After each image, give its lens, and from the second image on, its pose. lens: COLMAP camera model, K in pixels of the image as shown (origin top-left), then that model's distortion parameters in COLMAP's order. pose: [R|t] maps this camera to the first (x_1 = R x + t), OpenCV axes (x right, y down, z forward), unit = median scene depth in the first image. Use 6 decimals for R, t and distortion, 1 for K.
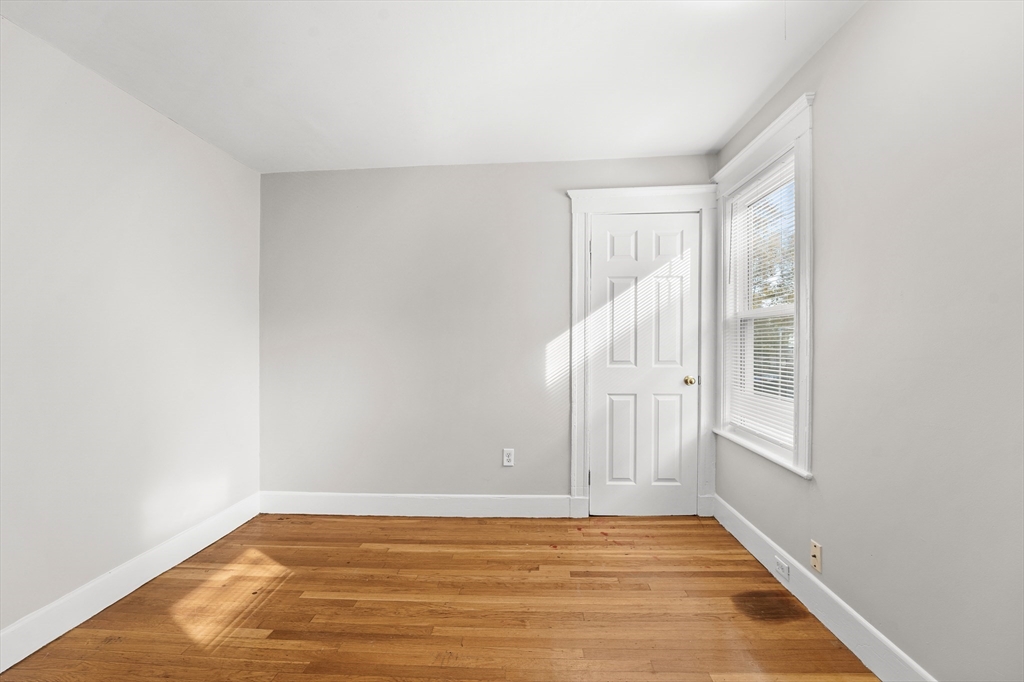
lens RADIAL K [[435.2, 0, 512.0], [0, 435.2, 341.0], [0, 0, 1]] dist [-0.021869, -0.000337]
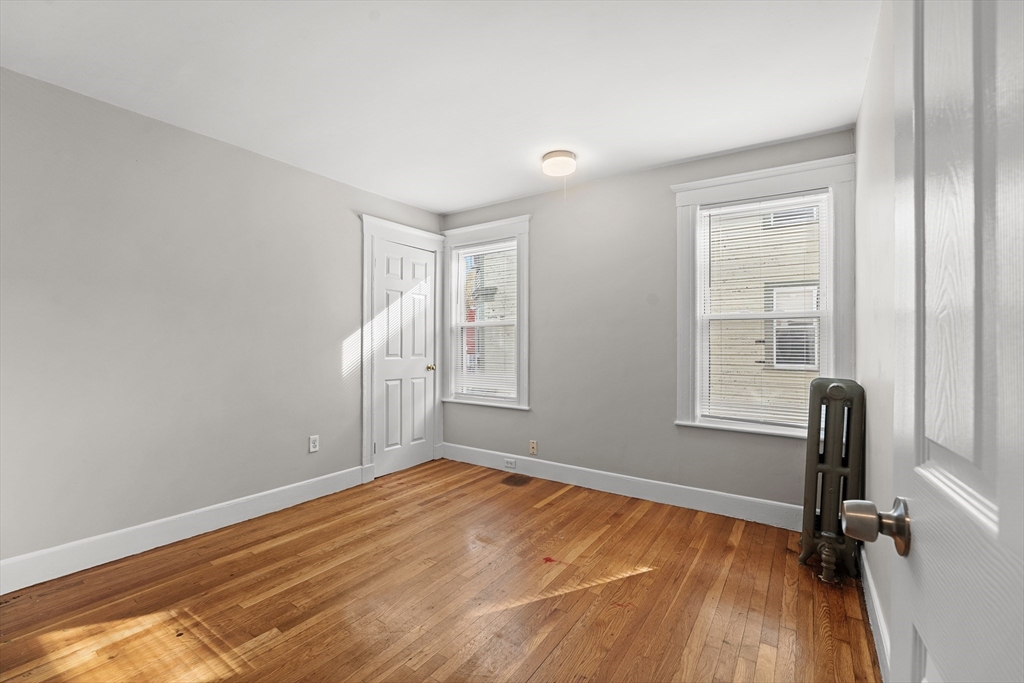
lens RADIAL K [[429.7, 0, 505.0], [0, 429.7, 339.6], [0, 0, 1]] dist [-0.014846, -0.000275]
pose [[0.526830, 0.022164, 0.849682, -0.706373], [-0.013899, 0.999751, -0.017461, 0.020372], [-0.849857, -0.002611, 0.527007, 0.031837]]
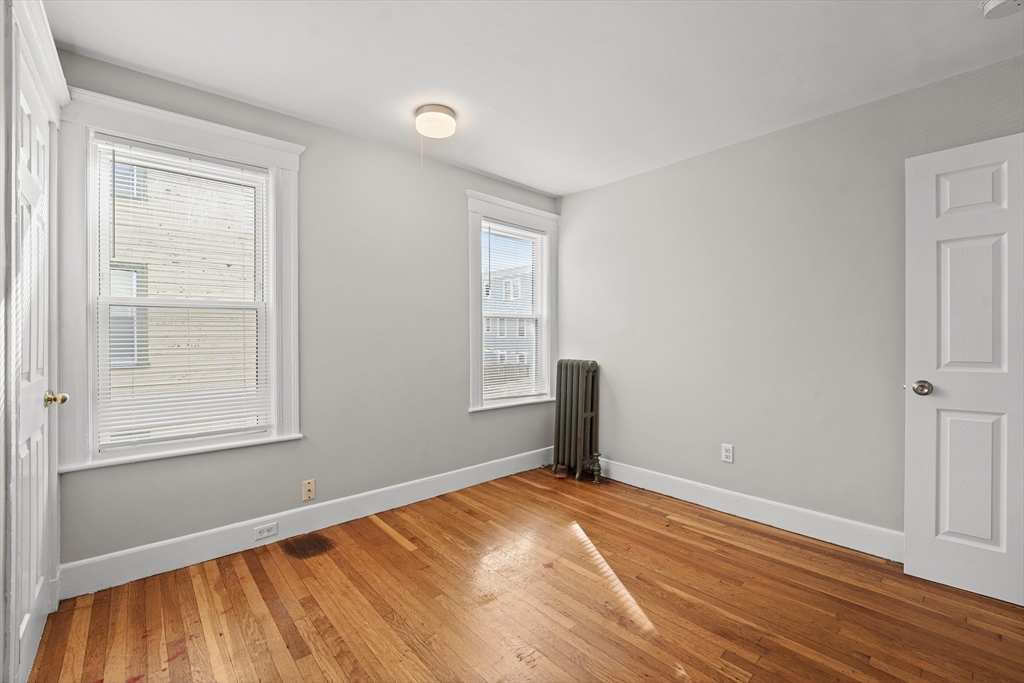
lens RADIAL K [[429.7, 0, 505.0], [0, 429.7, 339.6], [0, 0, 1]] dist [-0.014846, -0.000275]
pose [[-0.689892, 0.006130, 0.723887, -0.476651], [0.008029, 0.999967, -0.000817, 0.013357], [-0.723868, 0.005248, -0.689919, 0.968502]]
